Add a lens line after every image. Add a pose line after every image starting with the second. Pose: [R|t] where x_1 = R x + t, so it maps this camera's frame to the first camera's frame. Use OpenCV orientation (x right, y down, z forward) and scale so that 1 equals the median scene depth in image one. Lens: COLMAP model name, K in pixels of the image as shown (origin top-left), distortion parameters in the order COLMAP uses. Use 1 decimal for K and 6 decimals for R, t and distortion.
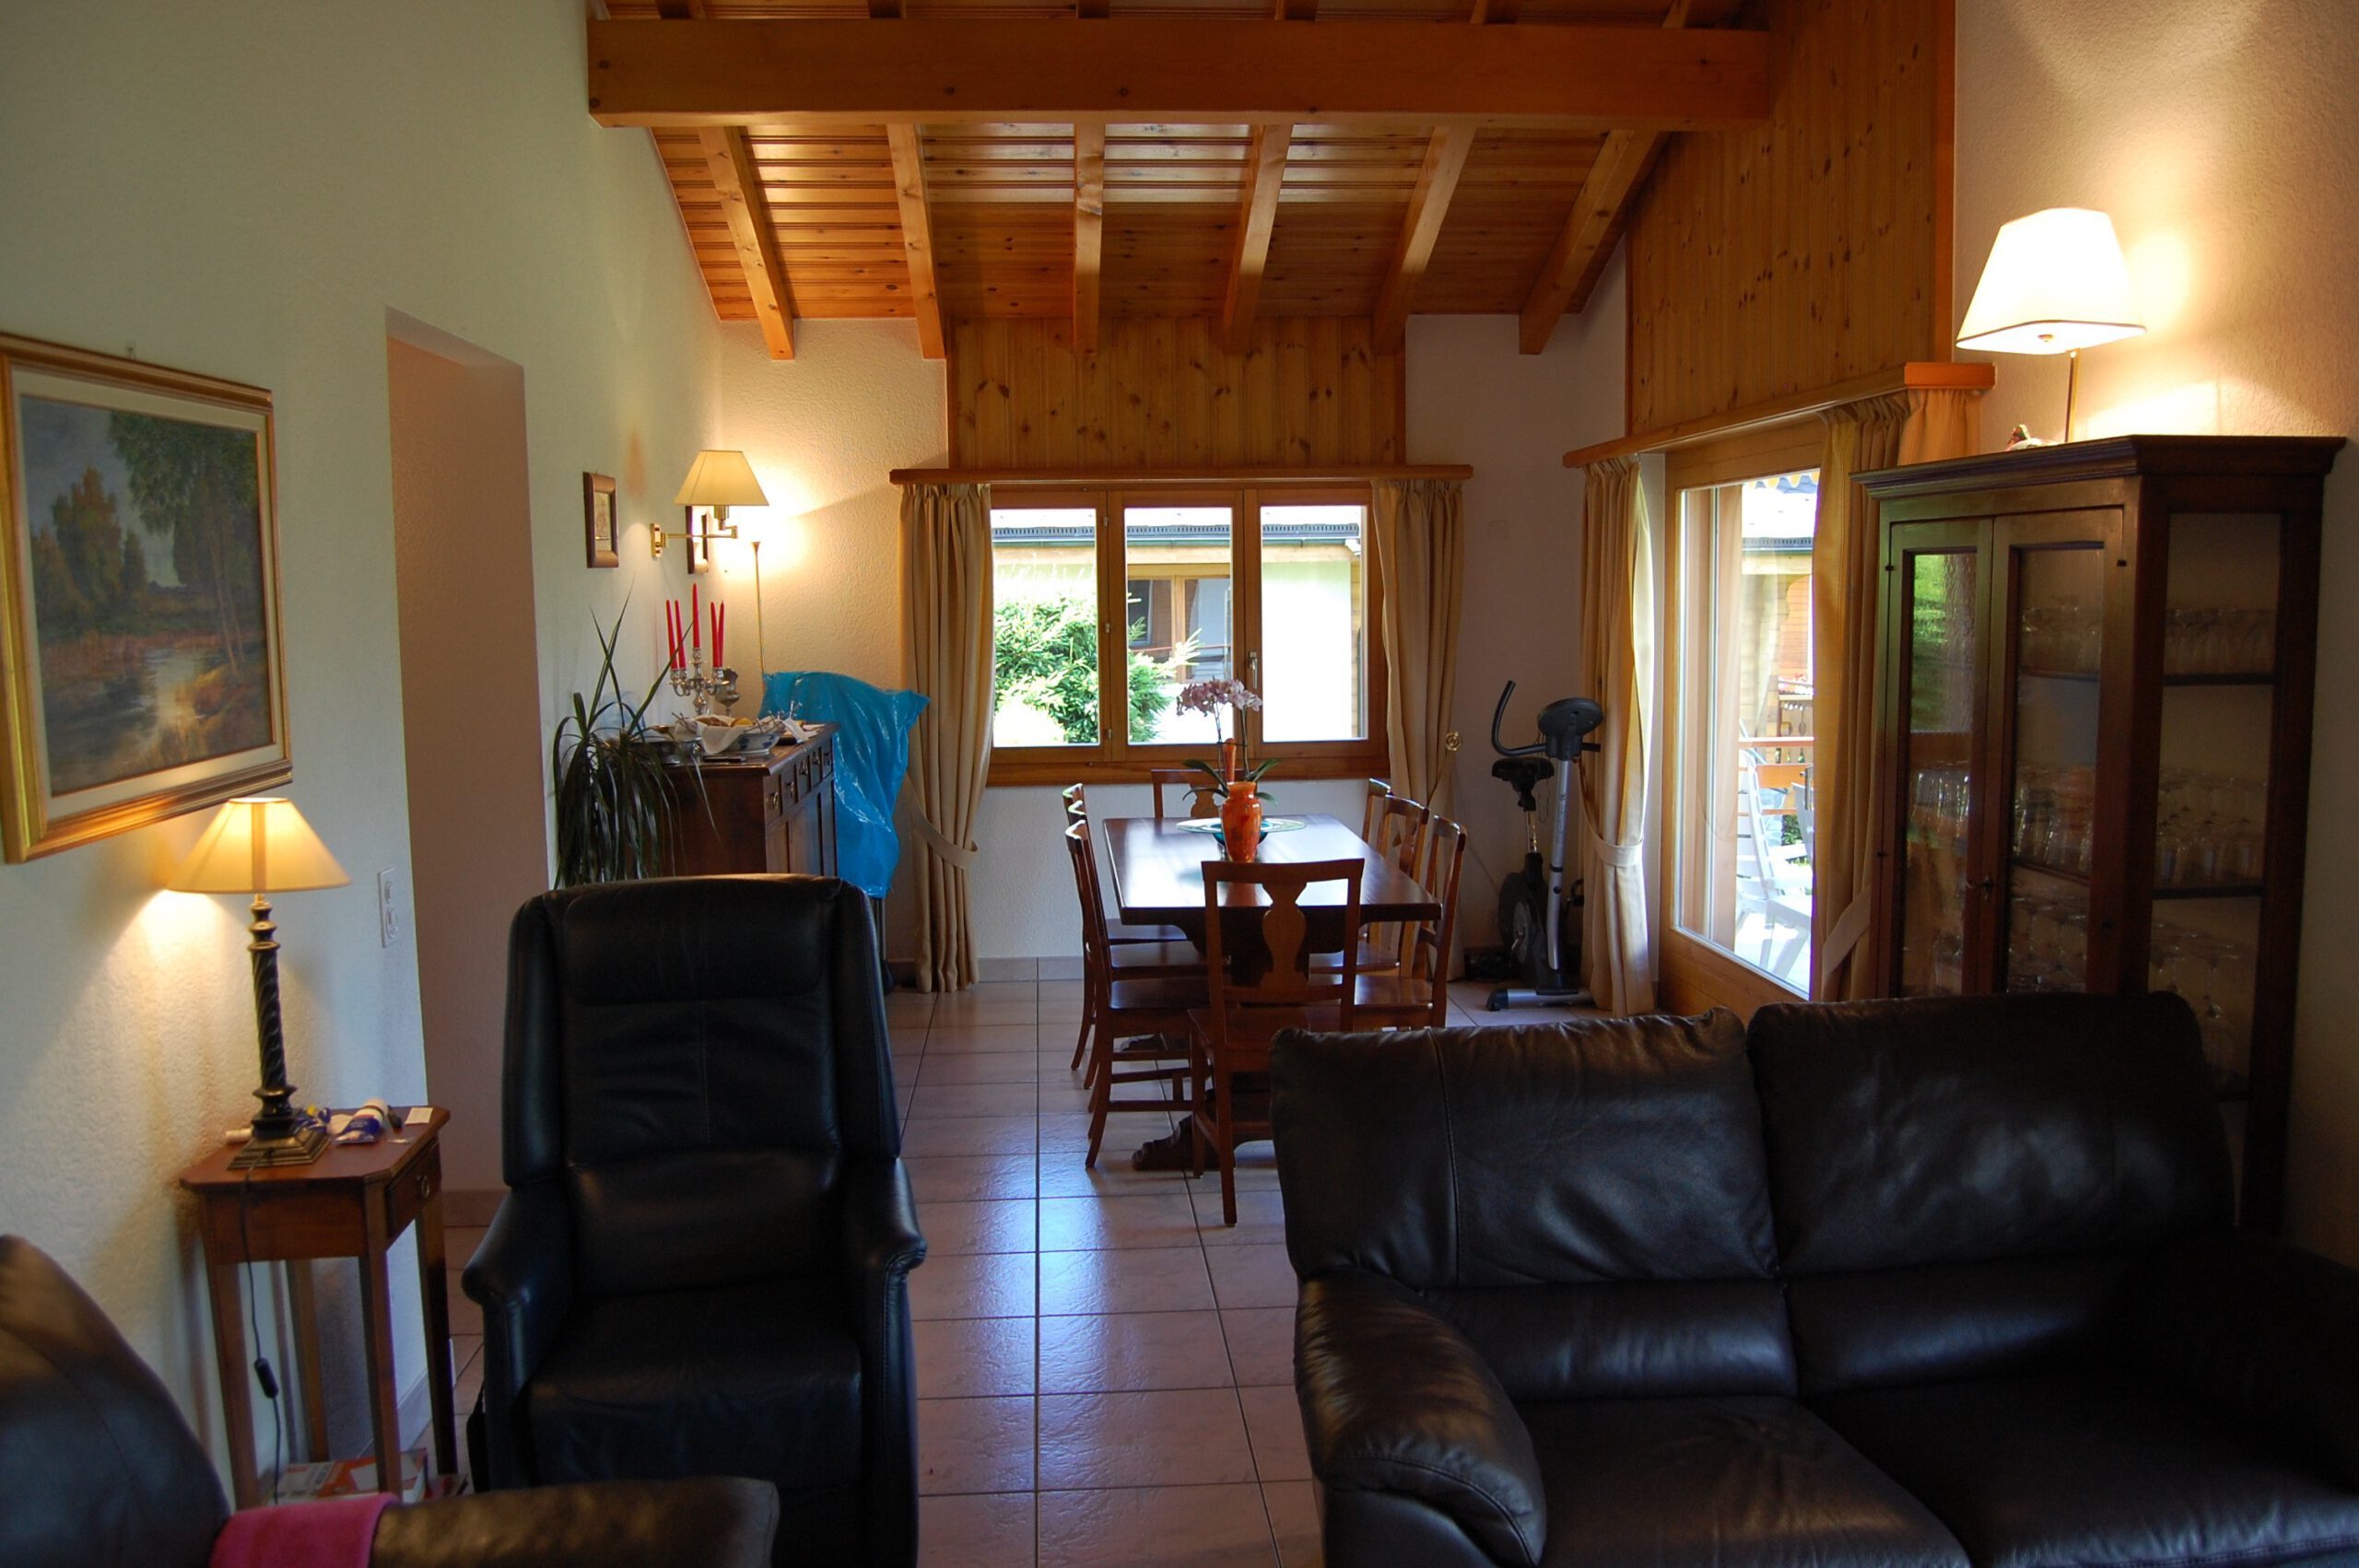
lens RADIAL K [[1863.2, 0, 1148.1], [0, 1863.2, 790.1], [0, 0, 1]] dist [-0.098083, 0.055492]
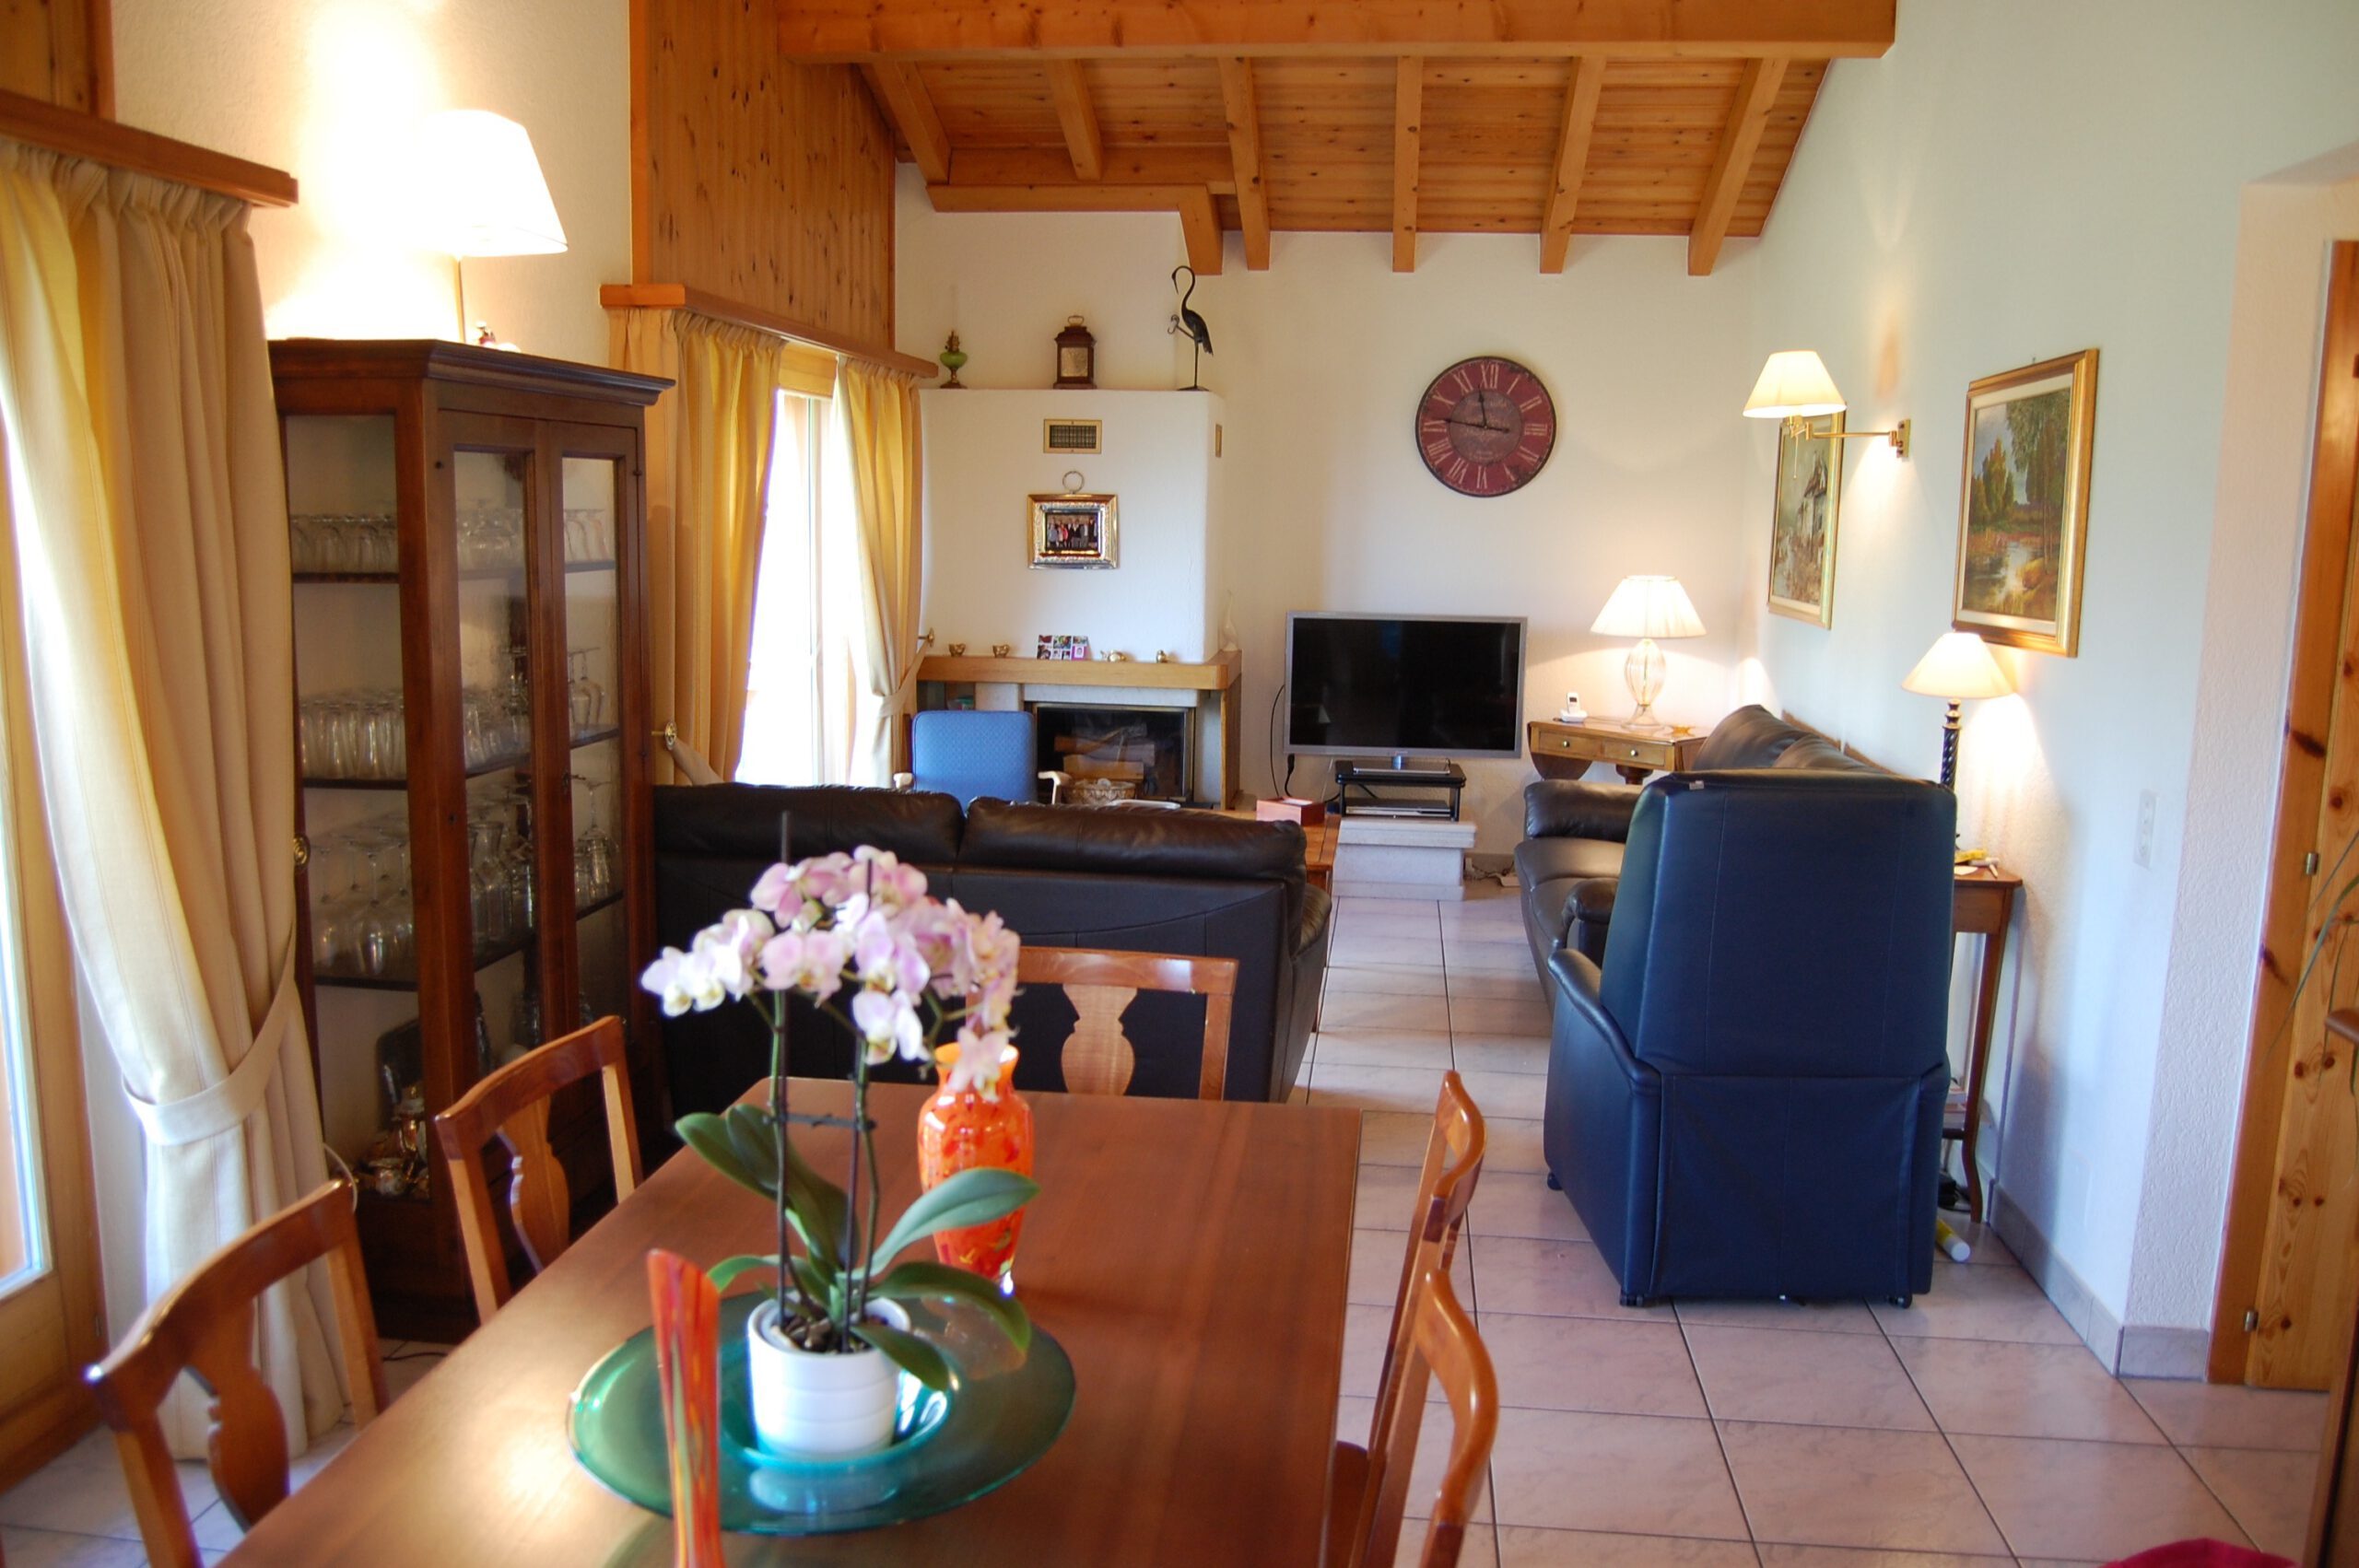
lens RADIAL K [[1774.4, 0, 1179.5], [0, 1774.4, 784.0], [0, 0, 1]] dist [0.000363, 0.000158]
pose [[-0.983432, -0.031566, 0.178510, -0.091931], [0.015951, 0.965835, 0.258668, -0.293492], [-0.180576, 0.257229, -0.949329, 2.711606]]
